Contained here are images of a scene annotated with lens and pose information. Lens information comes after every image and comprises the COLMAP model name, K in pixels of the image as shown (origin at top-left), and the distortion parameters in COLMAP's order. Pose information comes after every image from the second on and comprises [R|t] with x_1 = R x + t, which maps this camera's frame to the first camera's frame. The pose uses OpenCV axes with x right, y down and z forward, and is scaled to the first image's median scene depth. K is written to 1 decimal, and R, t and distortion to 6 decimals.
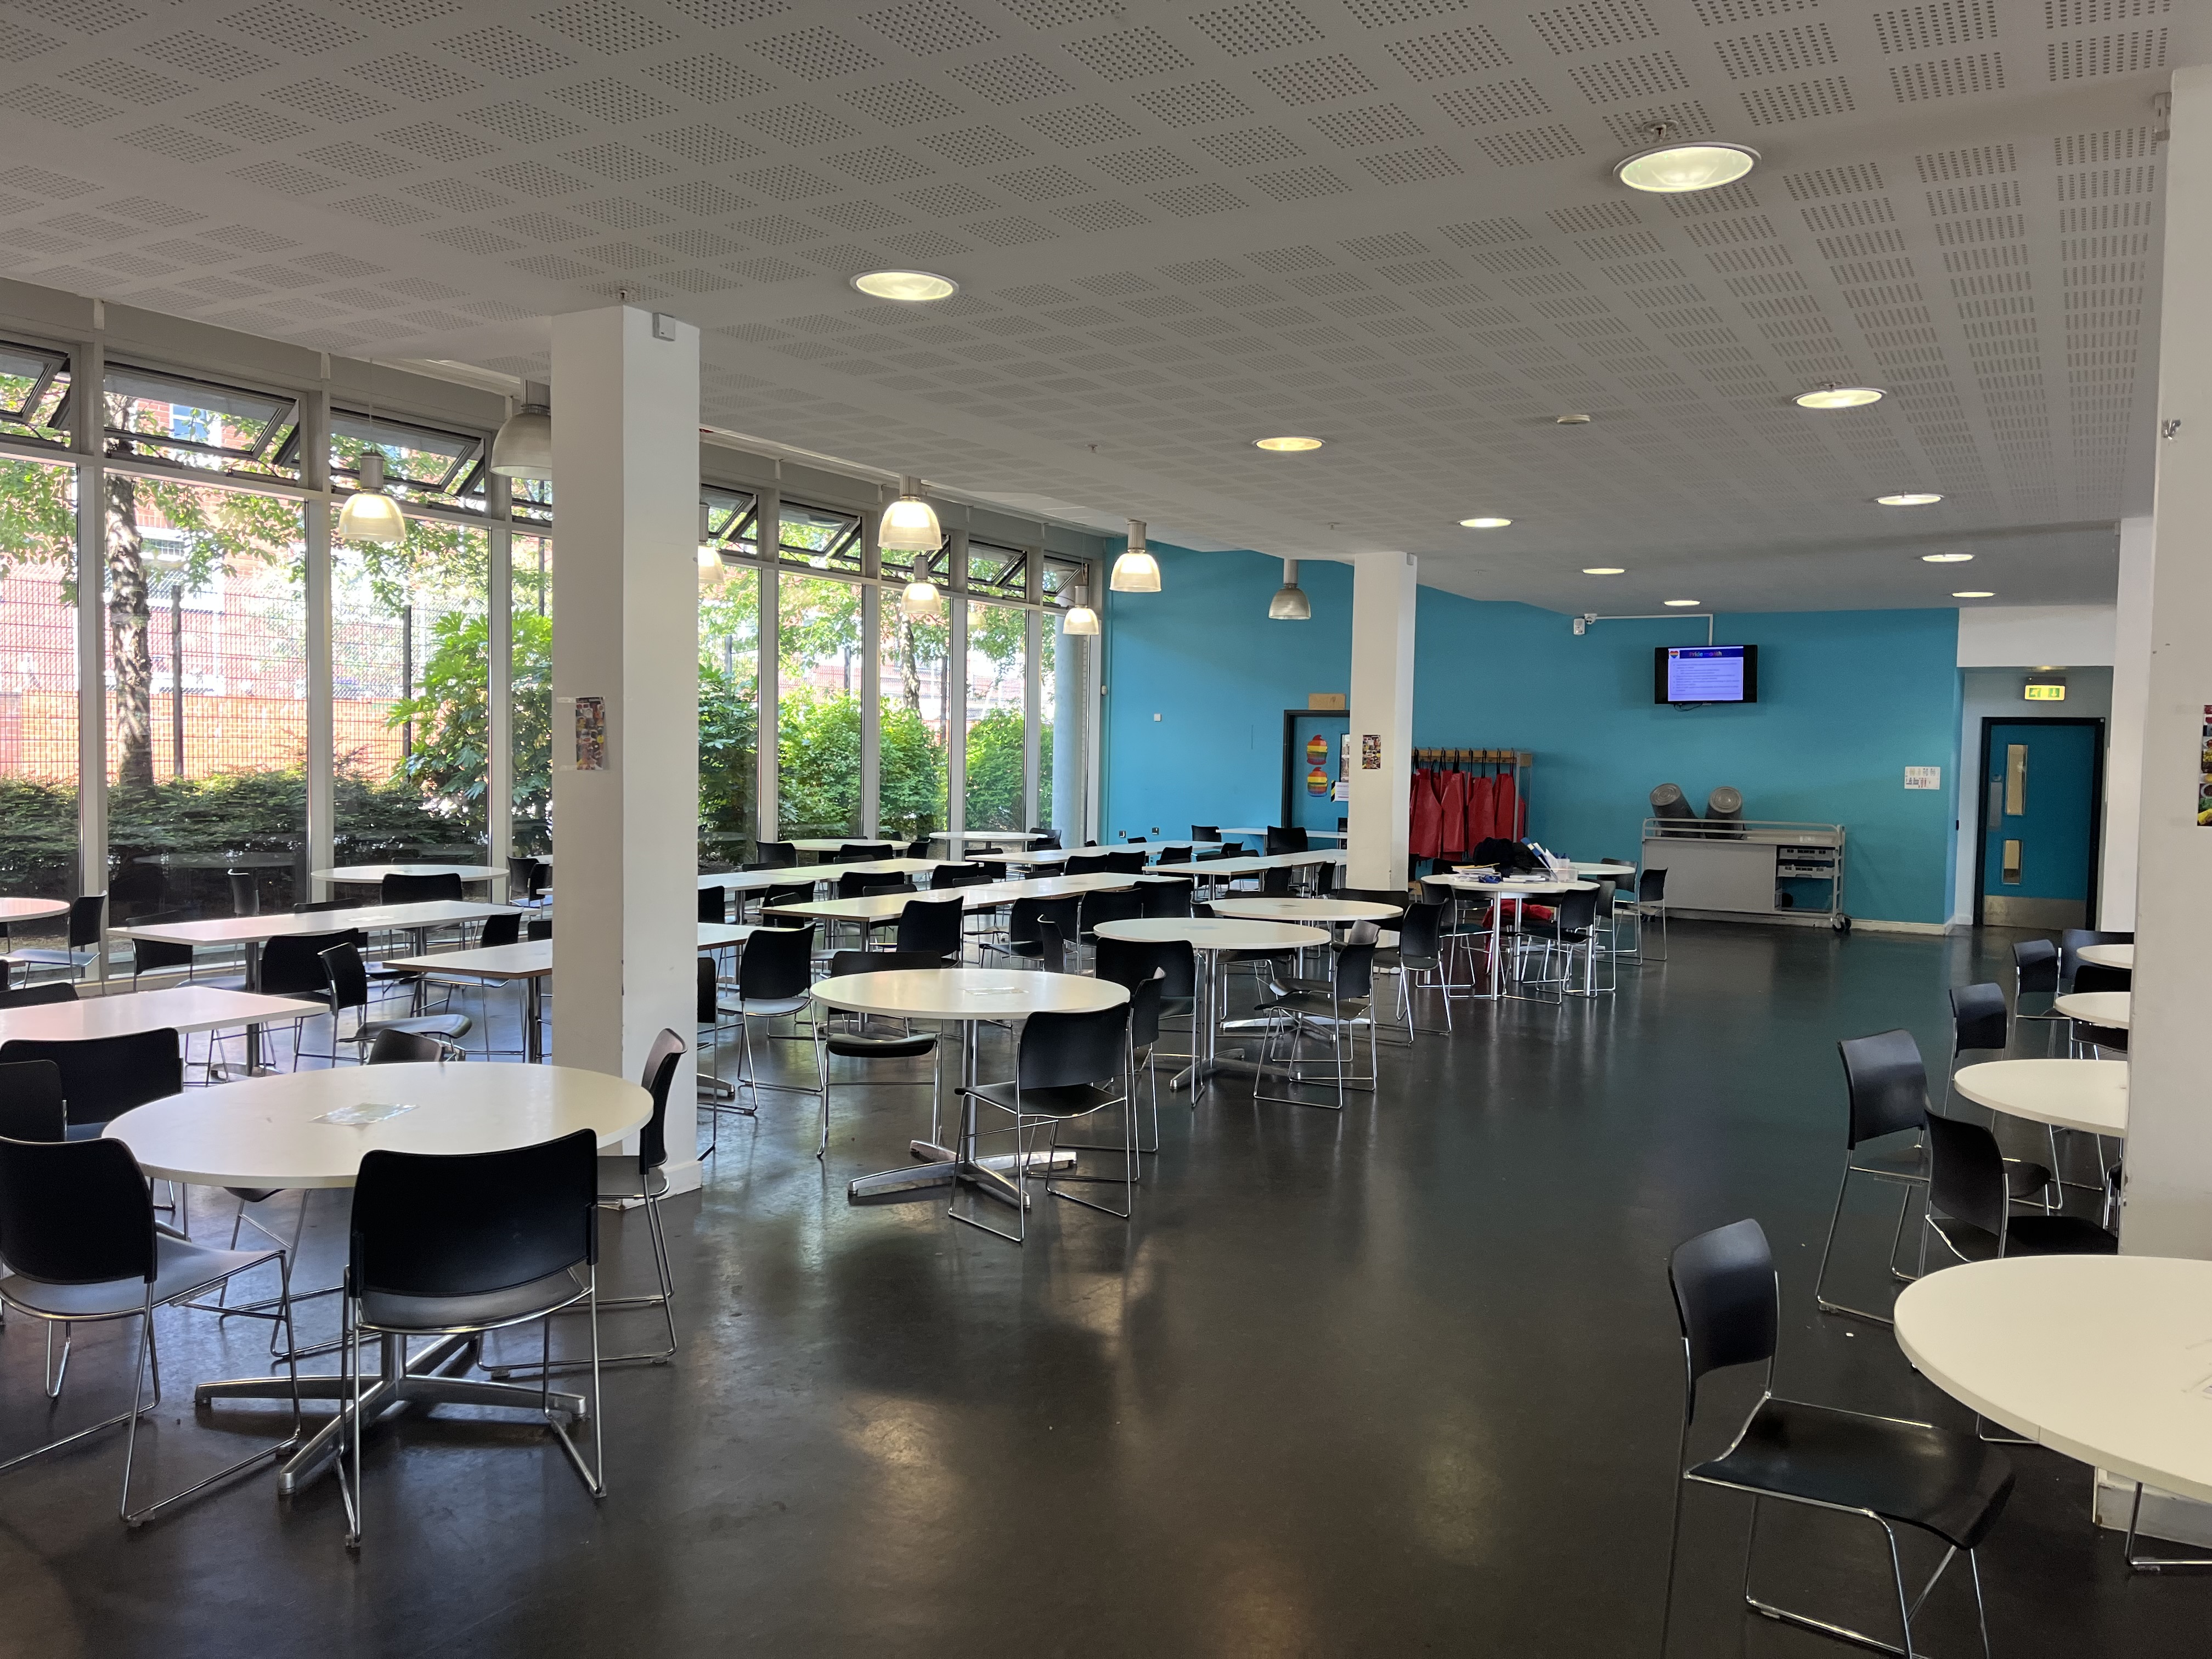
lens RADIAL K [[1678.5, 0, 1106.0], [0, 1678.5, 829.5], [0, 0, 1]] dist [0.006274, 0.002508]
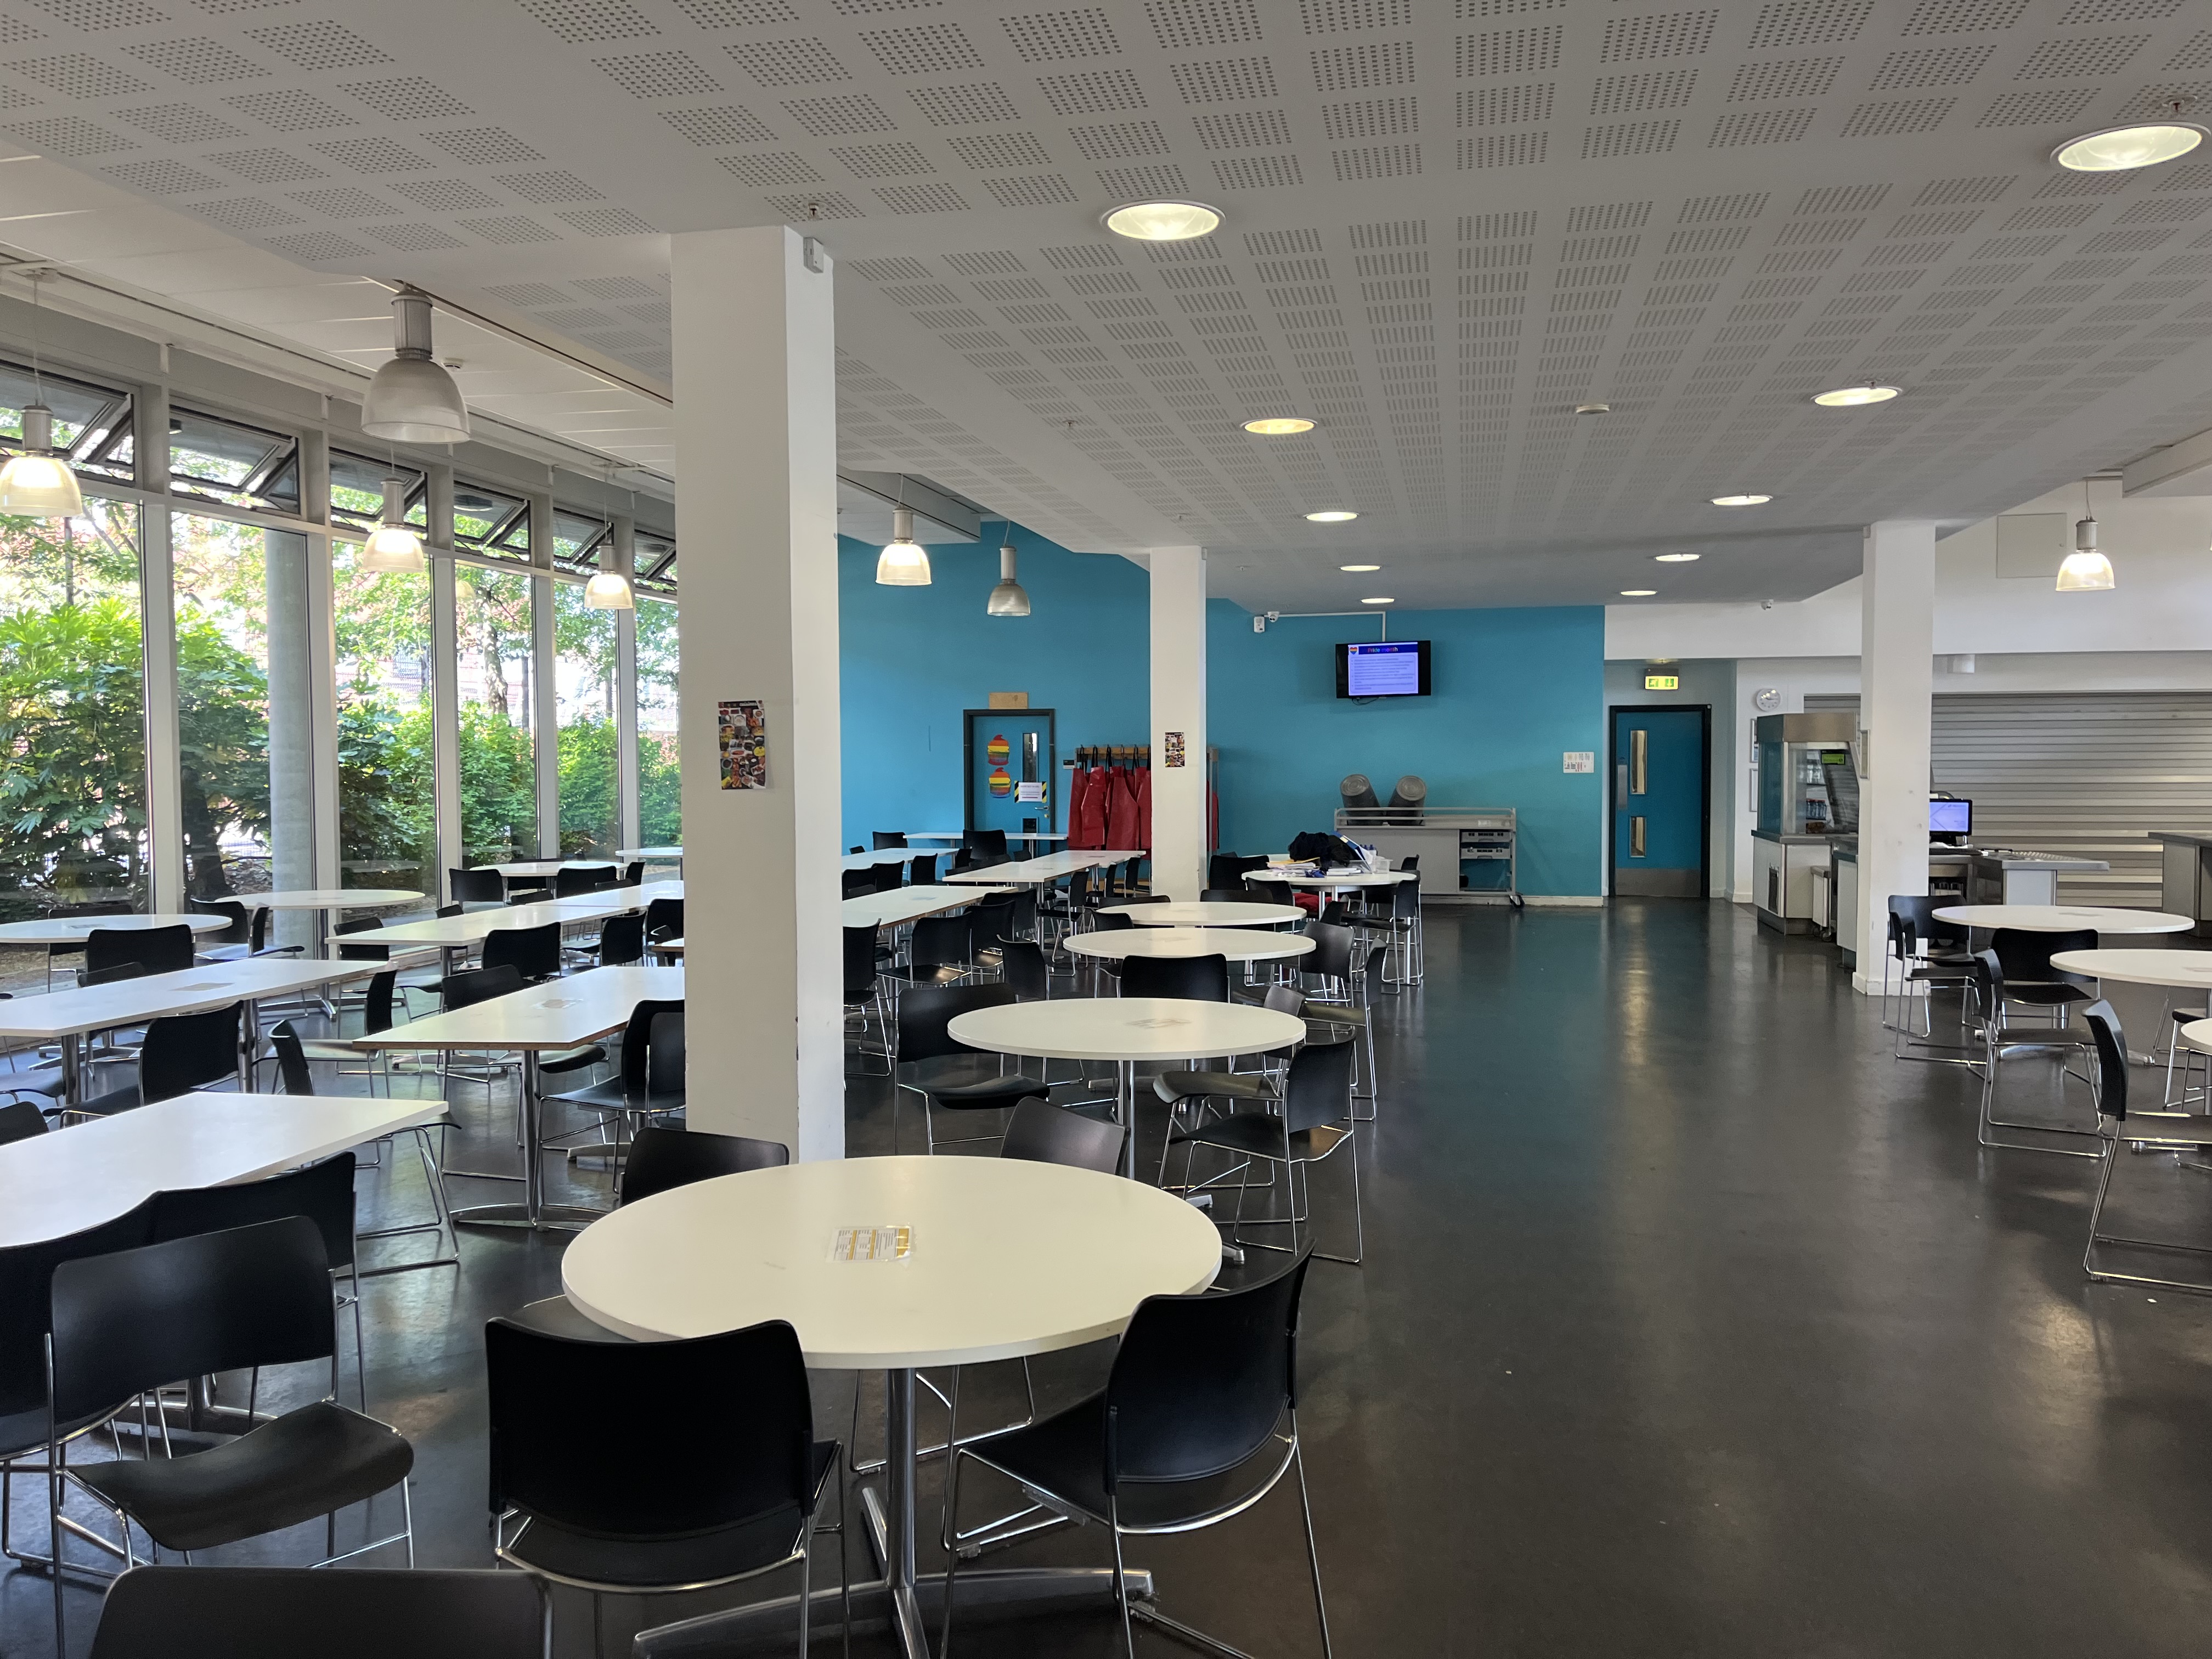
lens RADIAL K [[1670.7, 0, 1105.3], [0, 1670.7, 851.2], [0, 0, 1]] dist [0.081570, -0.105365]
pose [[0.951972, -0.040958, 0.303433, -0.136181], [0.037112, 0.999141, 0.018432, -0.004836], [-0.303928, -0.006286, 0.952674, 0.057528]]
